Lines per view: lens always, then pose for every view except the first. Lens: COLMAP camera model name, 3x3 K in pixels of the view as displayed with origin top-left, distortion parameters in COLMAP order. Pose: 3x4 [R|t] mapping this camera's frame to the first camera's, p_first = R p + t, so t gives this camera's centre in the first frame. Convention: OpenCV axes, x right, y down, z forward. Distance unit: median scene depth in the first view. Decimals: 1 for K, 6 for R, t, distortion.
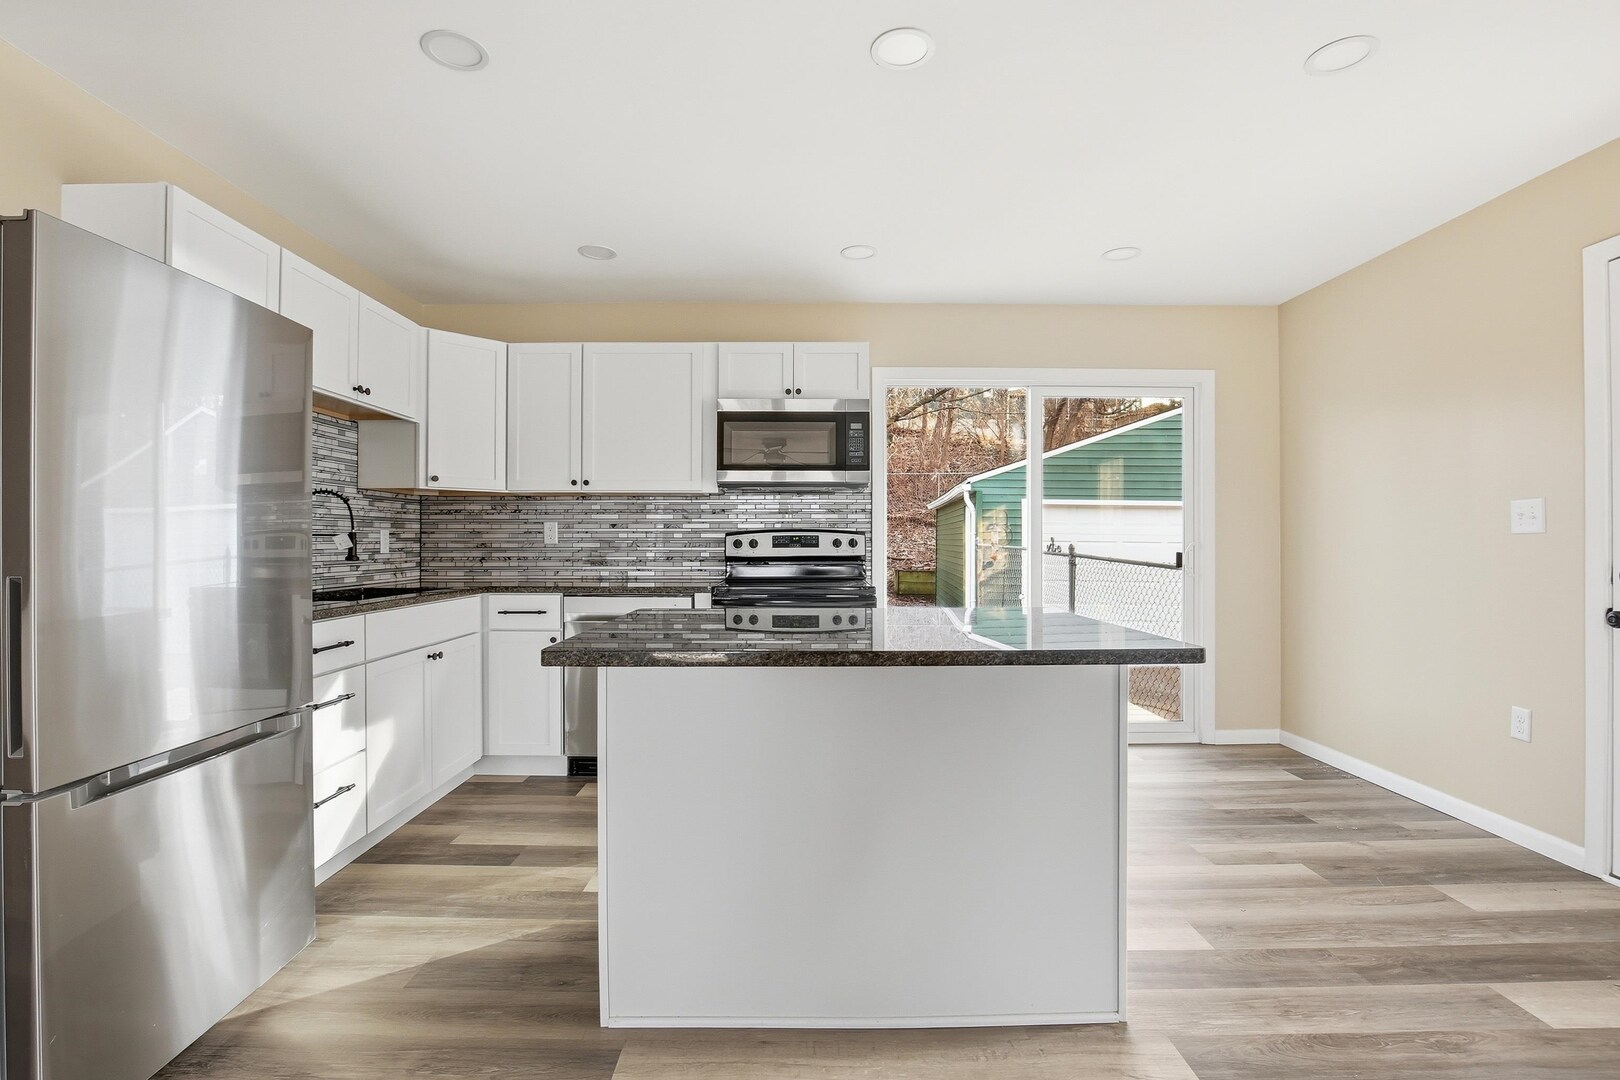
lens RADIAL K [[767.0, 0, 810.0], [0, 767.0, 540.0], [0, 0, 1]] dist [-0.021759, -0.000041]
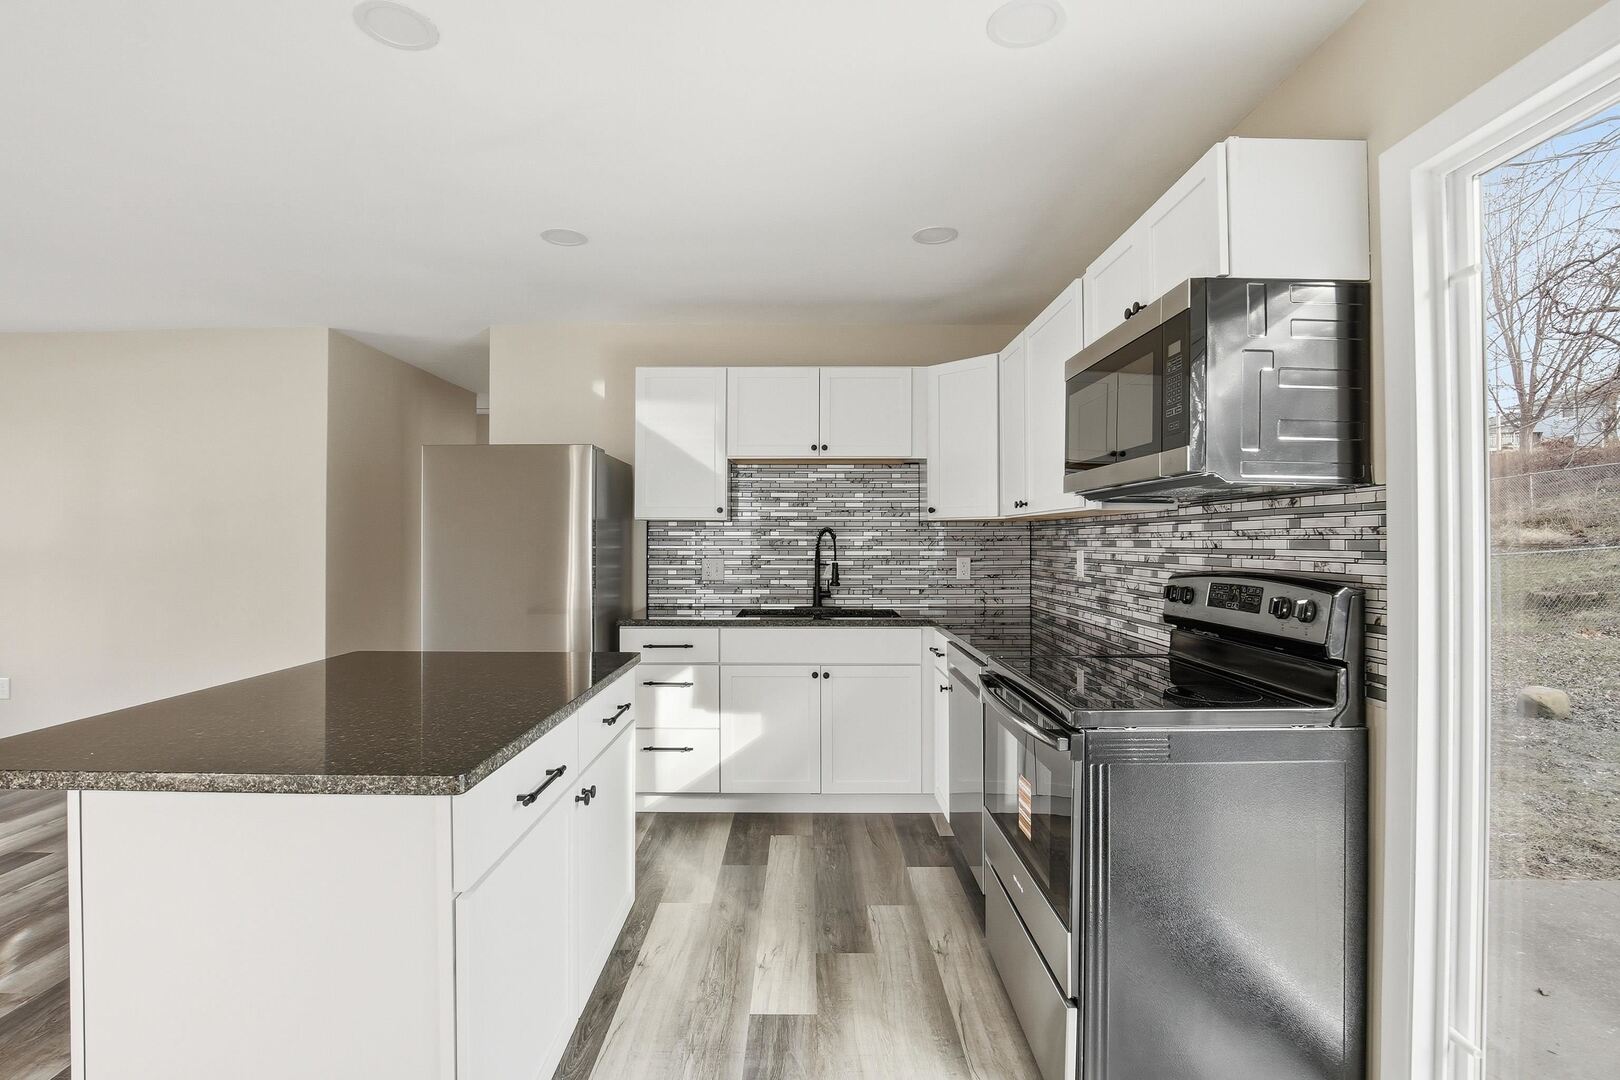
lens RADIAL K [[774.0, 0, 810.0], [0, 774.0, 540.0], [0, 0, 1]] dist [-0.000110, -0.000006]
pose [[-0.003546, 0.001032, -0.999993, 0.680253], [-0.000005, 0.999999, 0.001032, -0.050504], [0.999994, 0.000009, -0.003546, 1.025274]]
